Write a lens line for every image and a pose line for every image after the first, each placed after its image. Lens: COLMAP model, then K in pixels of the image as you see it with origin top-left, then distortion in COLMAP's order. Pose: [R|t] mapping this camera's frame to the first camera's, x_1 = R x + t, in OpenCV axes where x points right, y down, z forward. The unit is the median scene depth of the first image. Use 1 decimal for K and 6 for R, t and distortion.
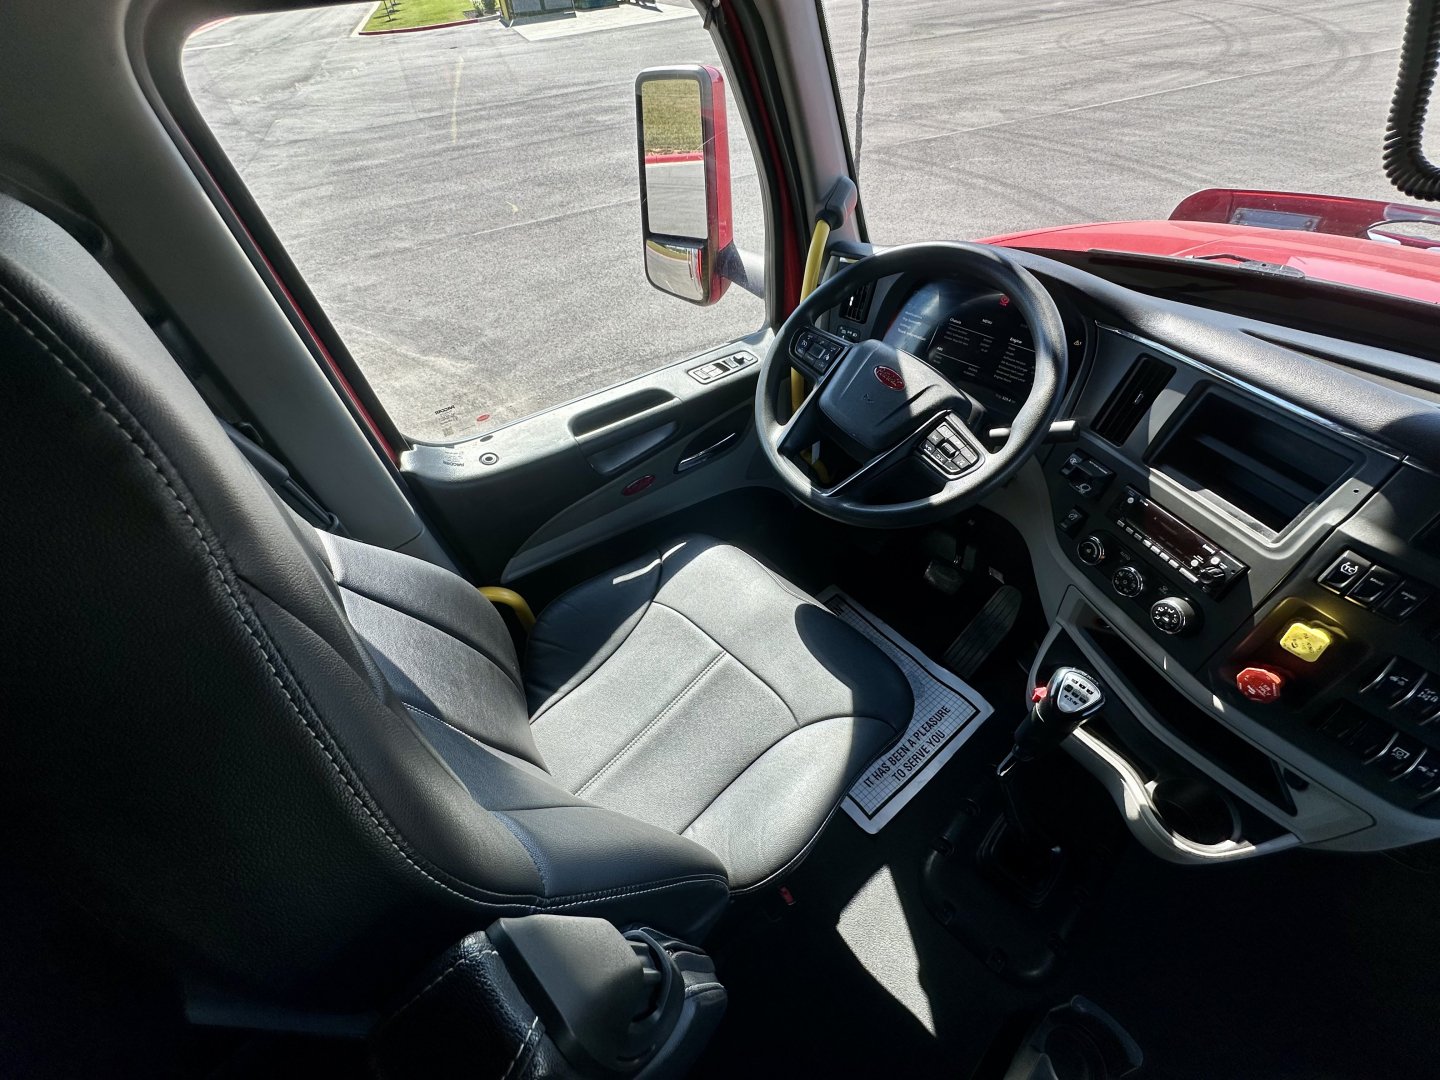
lens RADIAL K [[577.8, 0, 718.9], [0, 577.8, 533.0], [0, 0, 1]] dist [-0.003169, 0.000419]
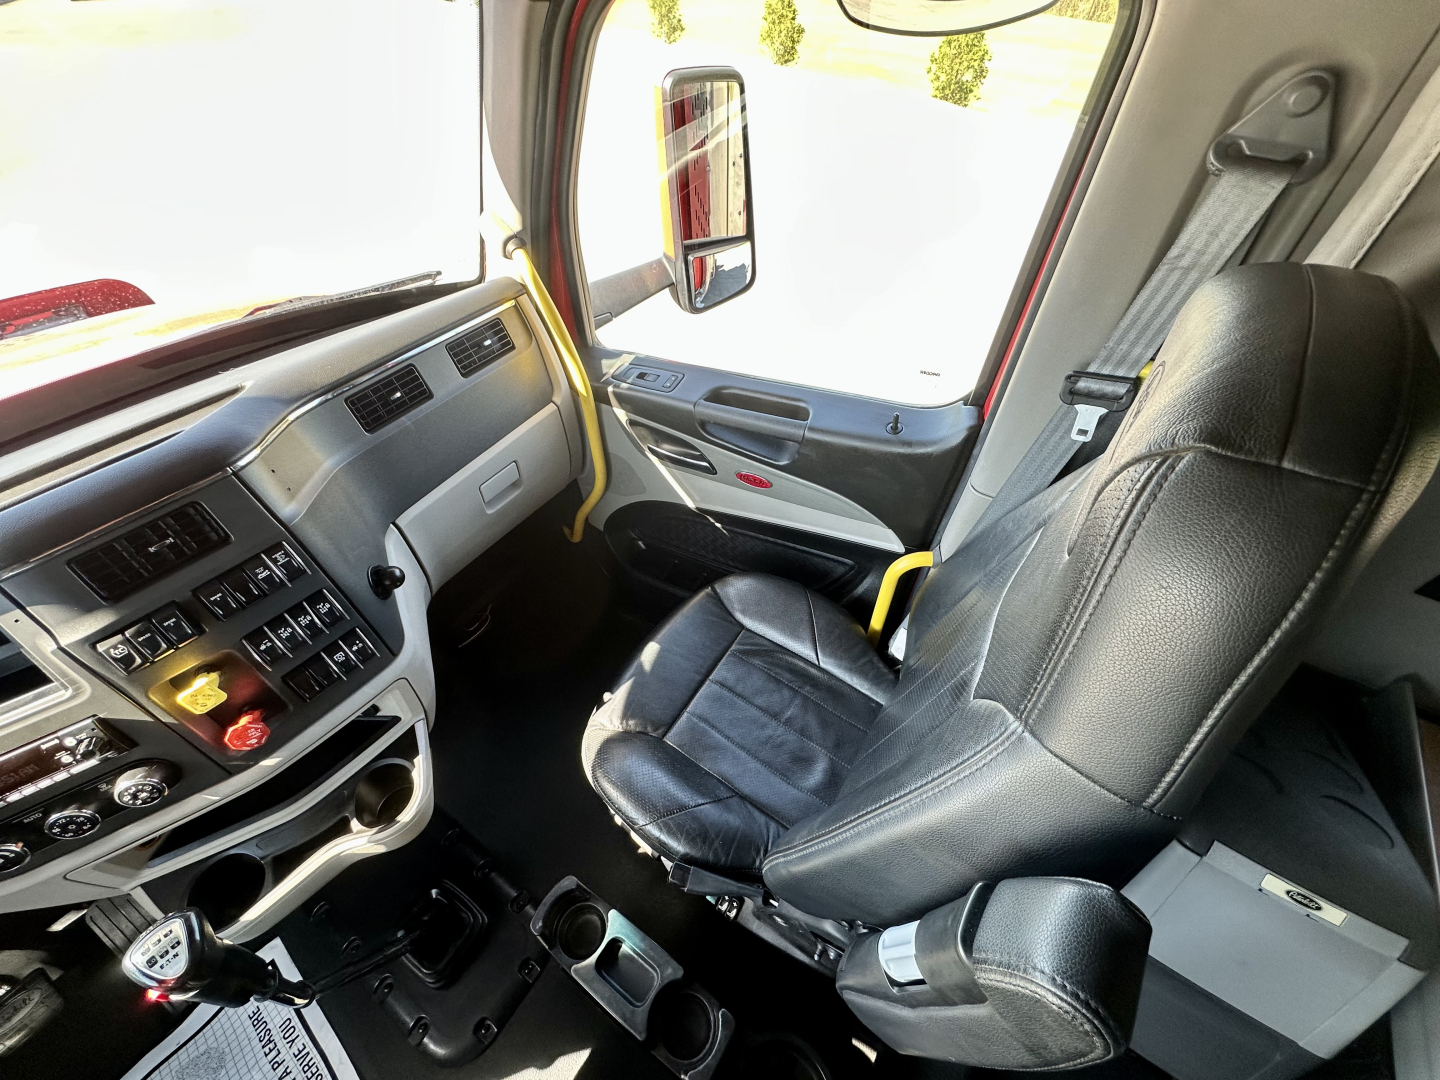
lens RADIAL K [[577.8, 0, 718.9], [0, 577.8, 533.0], [0, 0, 1]] dist [-0.003169, 0.000419]
pose [[-0.200118, -0.658464, 0.725519, 0.226190], [0.735171, 0.388585, 0.555451, 0.147420], [-0.647670, 0.644536, 0.406320, -0.164031]]
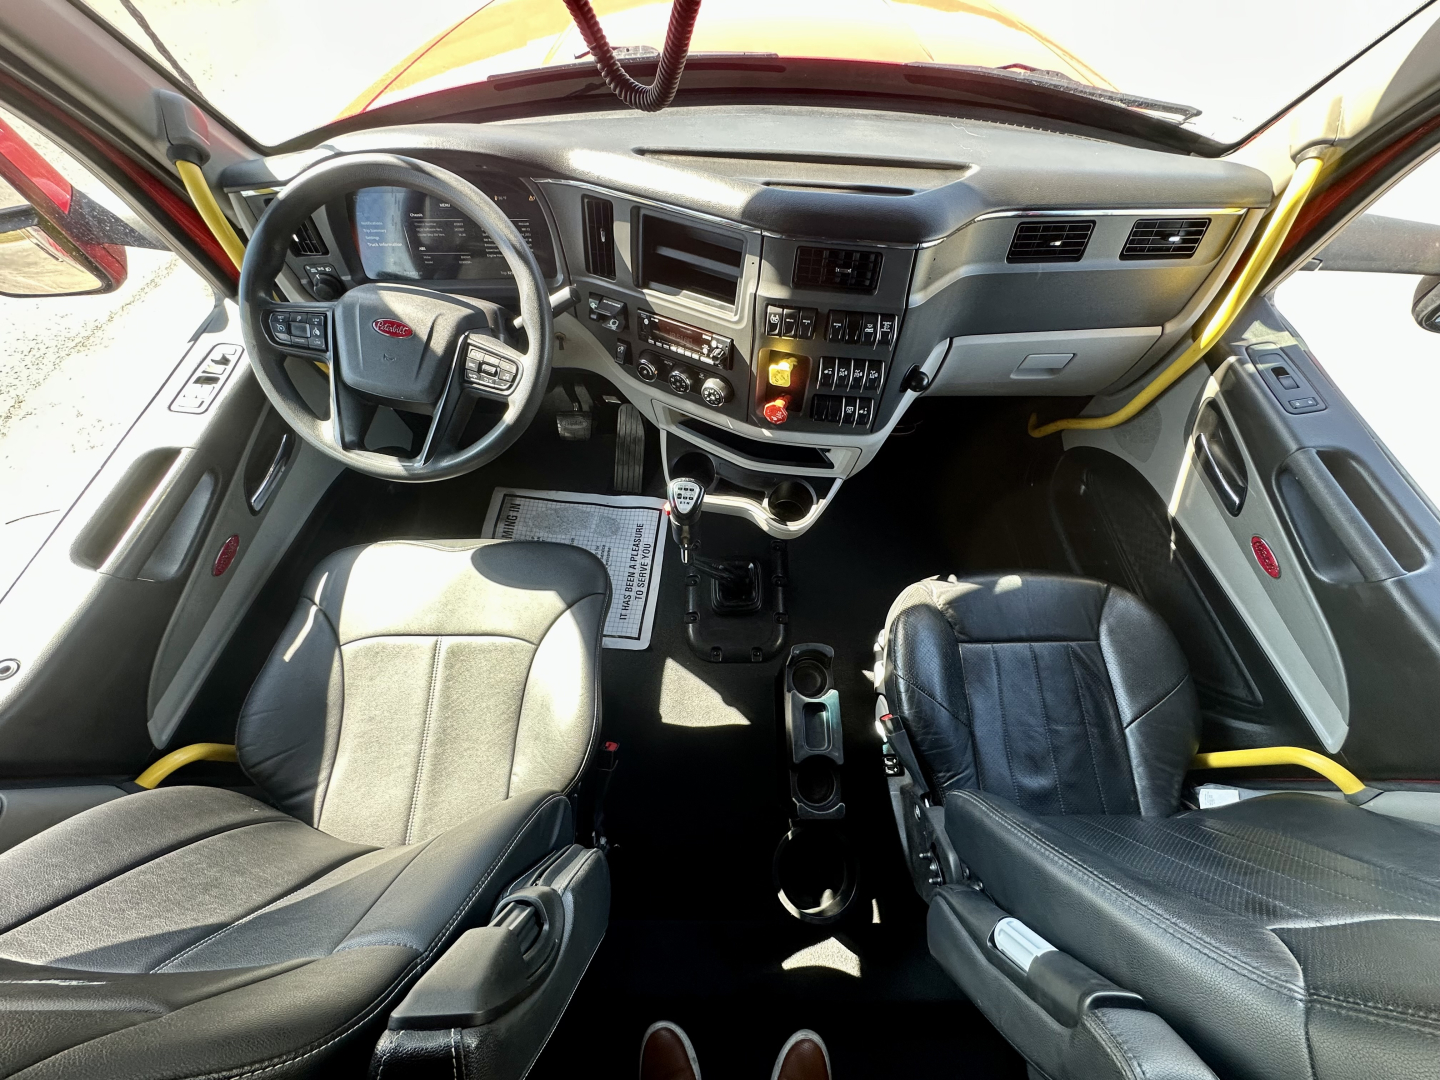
lens RADIAL K [[577.8, 0, 718.9], [0, 577.8, 533.0], [0, 0, 1]] dist [-0.003169, 0.000419]
pose [[0.699100, -0.622456, 0.351862, 0.127924], [0.488614, 0.775160, 0.400478, -0.127281], [-0.522030, -0.108049, 0.846056, -0.147213]]
